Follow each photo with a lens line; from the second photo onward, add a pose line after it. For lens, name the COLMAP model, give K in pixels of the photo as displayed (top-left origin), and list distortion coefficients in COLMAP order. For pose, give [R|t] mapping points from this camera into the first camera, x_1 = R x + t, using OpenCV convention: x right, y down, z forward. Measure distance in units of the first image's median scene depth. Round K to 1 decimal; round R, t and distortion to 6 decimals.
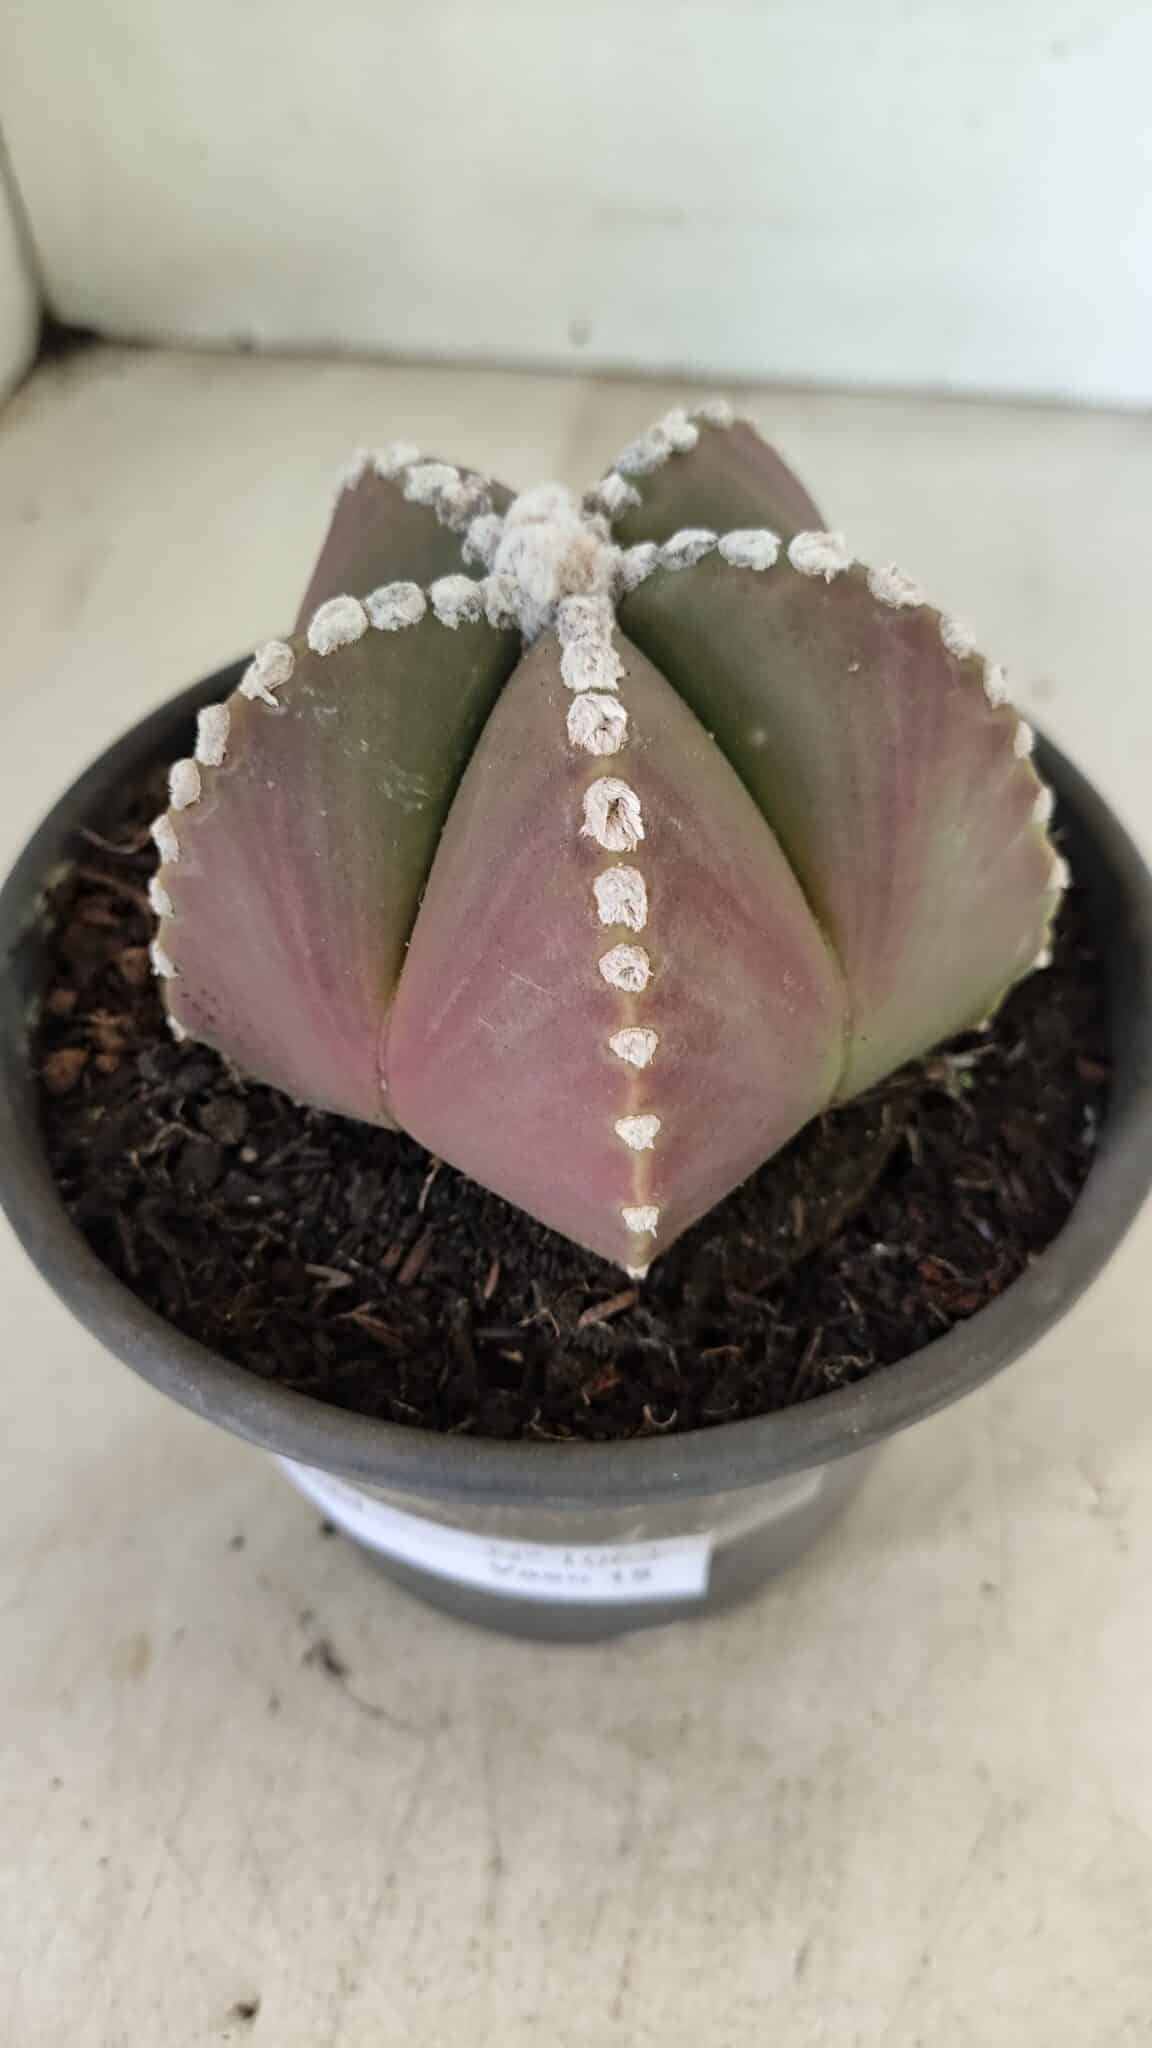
lens RADIAL K [[1608.1, 0, 493.3], [0, 1608.1, 1027.4], [0, 0, 1]] dist [0.090774, 0.001011]
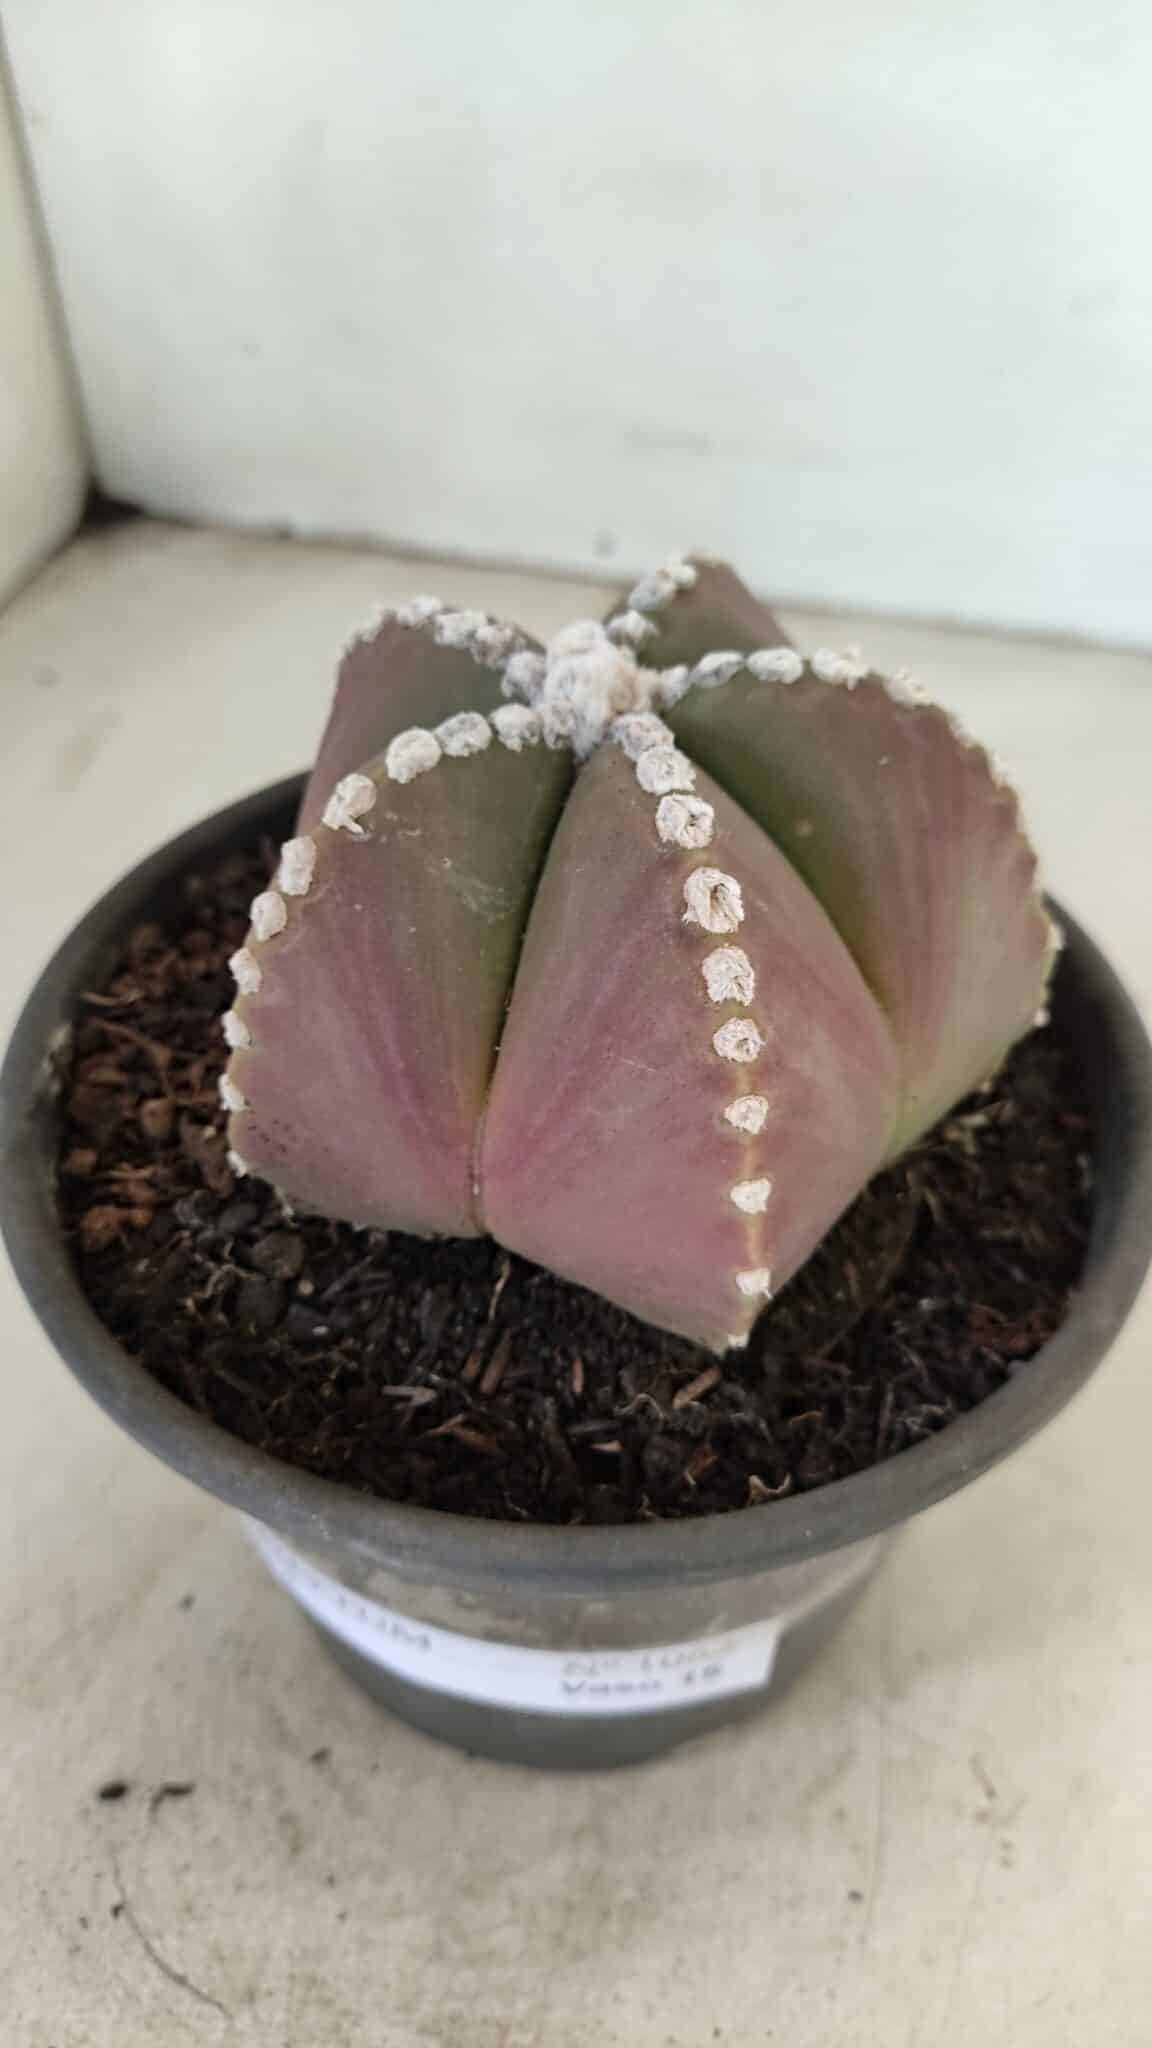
lens RADIAL K [[1608.1, 0, 493.3], [0, 1608.1, 1027.4], [0, 0, 1]] dist [0.090774, 0.001011]
pose [[0.983751, -0.088854, 0.156007, -0.208599], [0.105949, 0.988822, -0.104910, 0.042574], [-0.144942, 0.119734, 0.982169, -0.027881]]
